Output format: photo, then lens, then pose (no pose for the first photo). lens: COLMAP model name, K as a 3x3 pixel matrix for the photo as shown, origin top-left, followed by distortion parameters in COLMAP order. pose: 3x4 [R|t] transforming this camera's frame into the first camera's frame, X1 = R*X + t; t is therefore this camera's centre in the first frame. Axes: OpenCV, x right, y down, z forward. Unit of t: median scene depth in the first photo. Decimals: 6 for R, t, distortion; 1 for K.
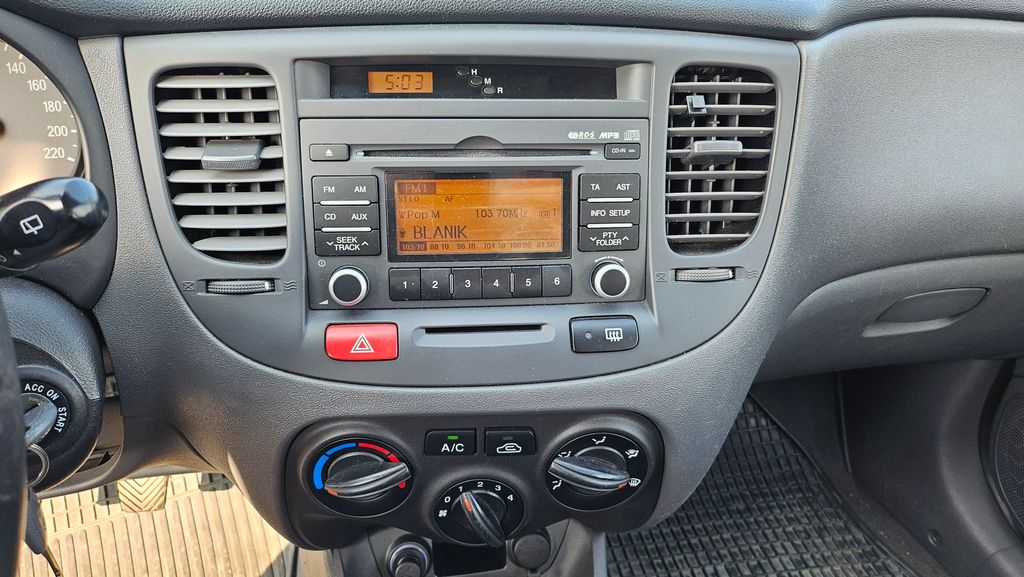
lens RADIAL K [[717.1, 0, 512.0], [0, 717.1, 288.5], [0, 0, 1]] dist [0.008250, -0.004981]
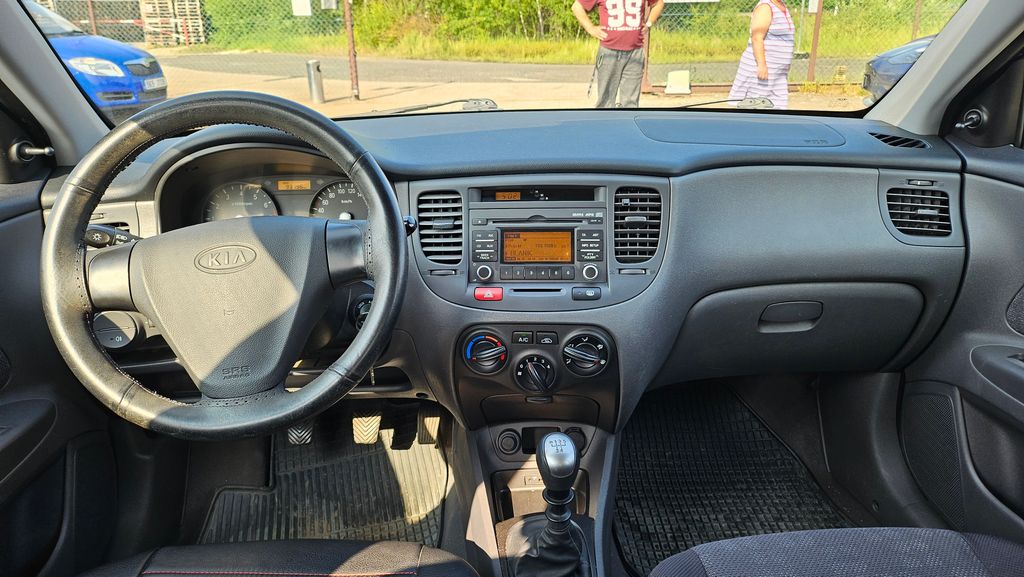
lens RADIAL K [[722.0, 0, 523.7], [0, 722.0, 297.1], [0, 0, 1]] dist [-0.000628, -0.005104]
pose [[0.984926, 0.002969, -0.172953, 0.342139], [-0.033873, 0.983805, -0.176011, 0.512581], [0.169629, 0.179216, 0.969076, -1.402172]]
